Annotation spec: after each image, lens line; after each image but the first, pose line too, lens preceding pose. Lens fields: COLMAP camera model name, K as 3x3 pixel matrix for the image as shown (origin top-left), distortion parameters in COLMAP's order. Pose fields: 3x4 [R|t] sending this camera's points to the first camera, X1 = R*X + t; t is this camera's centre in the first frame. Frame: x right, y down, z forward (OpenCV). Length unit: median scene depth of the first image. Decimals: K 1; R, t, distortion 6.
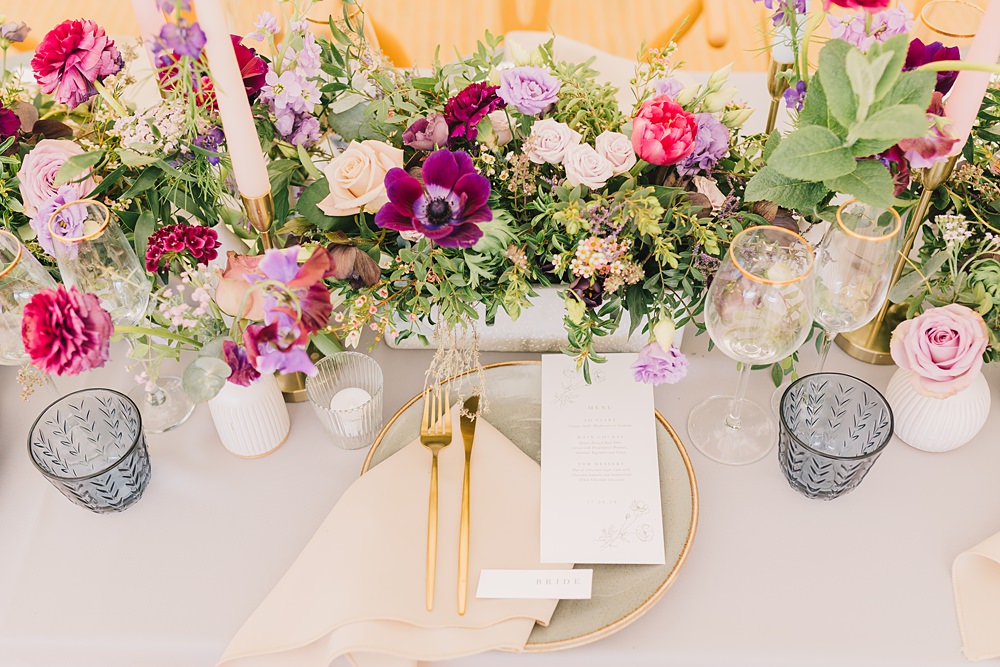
lens RADIAL K [[1050.7, 0, 504.6], [0, 1050.7, 339.1], [0, 0, 1]] dist [0.005136, 0.000000]
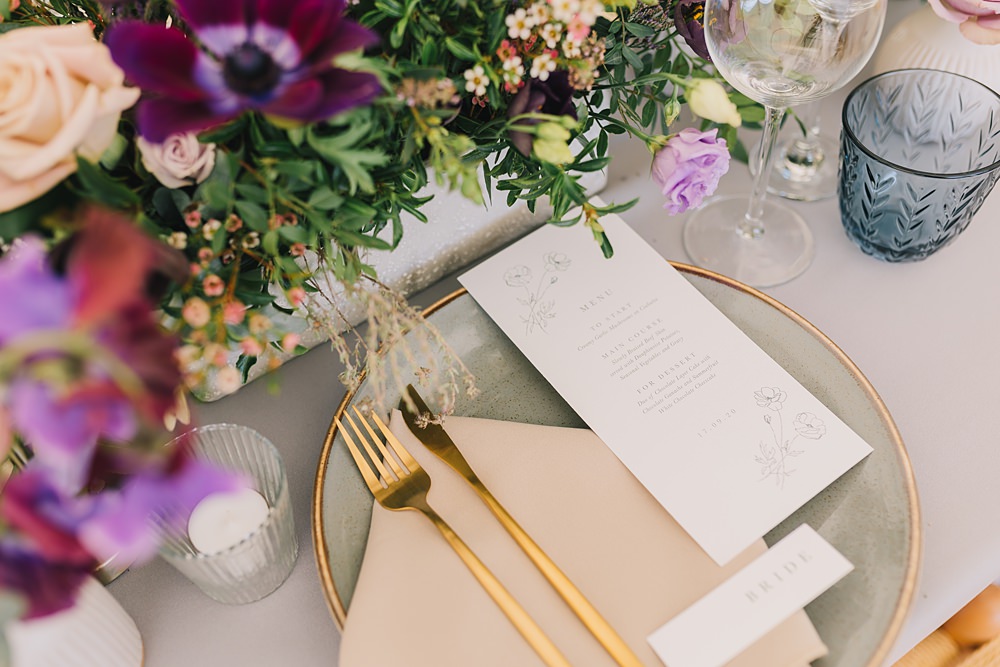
lens RADIAL K [[983.1, 0, 497.6], [0, 983.1, 333.8], [0, 0, 1]] dist [-0.009077, 0.000000]
pose [[0.802315, -0.487871, 0.343908, -0.177960], [0.480932, 0.869618, 0.111664, -0.011650], [-0.353546, 0.075806, 0.932340, 0.527648]]
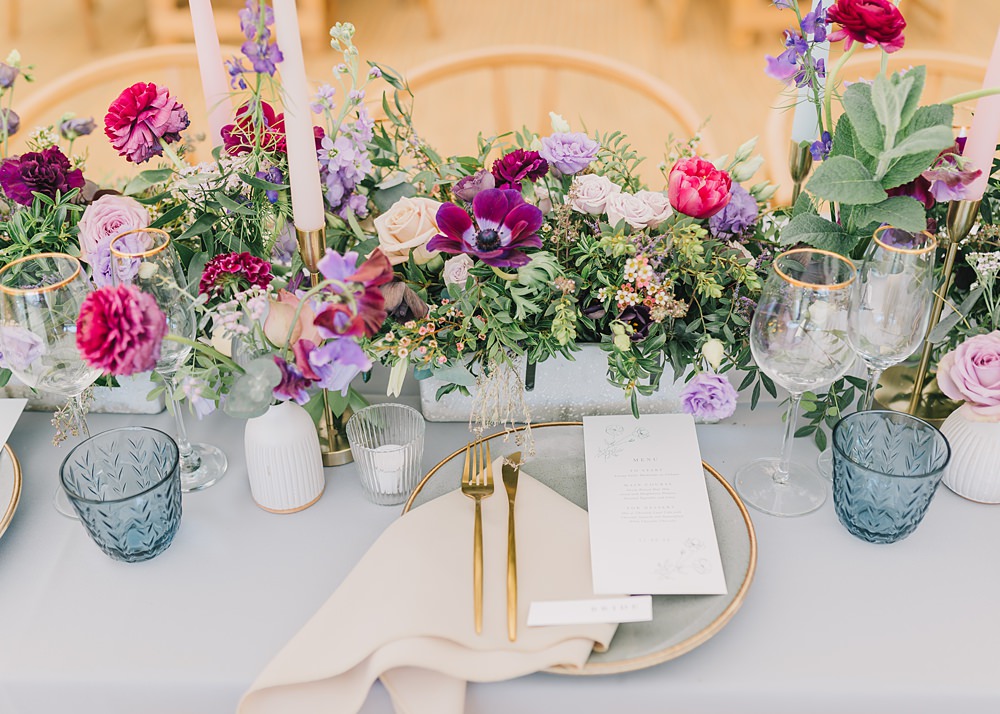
lens RADIAL K [[1060.4, 0, 499.8], [0, 1060.4, 353.6], [0, 0, 1]] dist [0.000043, 0.000000]
pose [[0.999911, 0.004078, 0.012680, -0.062092], [-0.000305, 0.958743, -0.284275, 0.270381], [-0.013316, 0.284246, 0.958659, 0.030497]]
